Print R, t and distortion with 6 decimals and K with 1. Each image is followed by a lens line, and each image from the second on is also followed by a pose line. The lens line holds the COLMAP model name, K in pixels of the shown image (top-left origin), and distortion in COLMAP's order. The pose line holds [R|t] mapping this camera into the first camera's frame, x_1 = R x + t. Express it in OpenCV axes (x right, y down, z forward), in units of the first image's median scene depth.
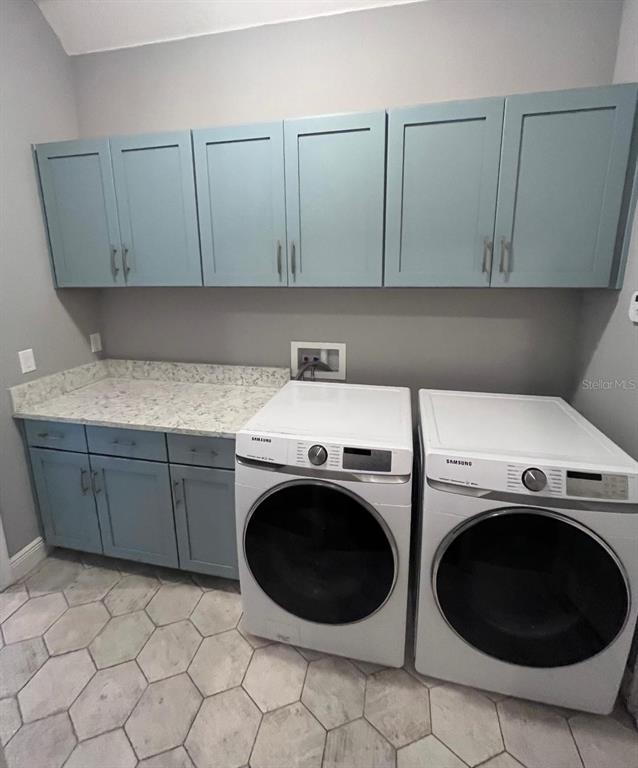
lens RADIAL K [[358.7, 0, 320.6], [0, 358.7, 341.7], [0, 0, 1]] dist [-0.001021, -0.000045]
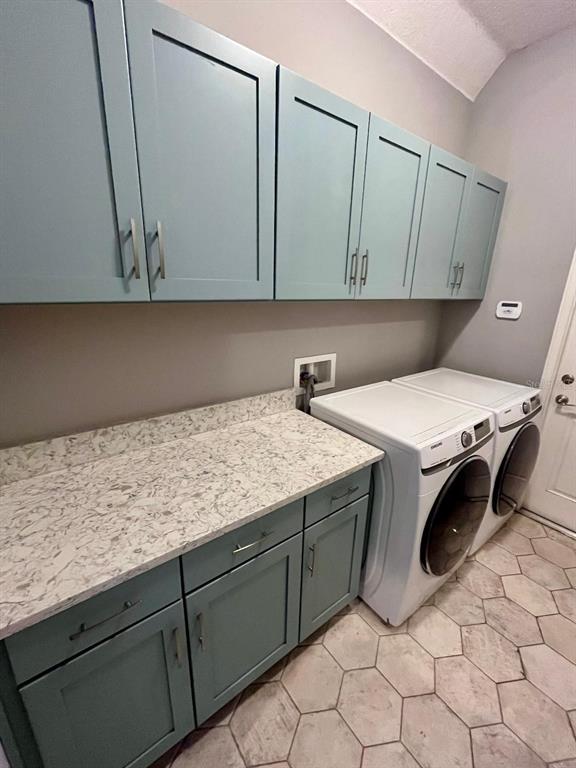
lens RADIAL K [[323.1, 0, 288.3], [0, 323.1, 383.5], [0, 0, 1]] dist [-0.001678, 0.000023]
pose [[0.644369, -0.198183, 0.738588, -0.742896], [0.120638, 0.980085, 0.157734, -0.074773], [-0.755139, -0.012537, 0.655445, 0.465750]]
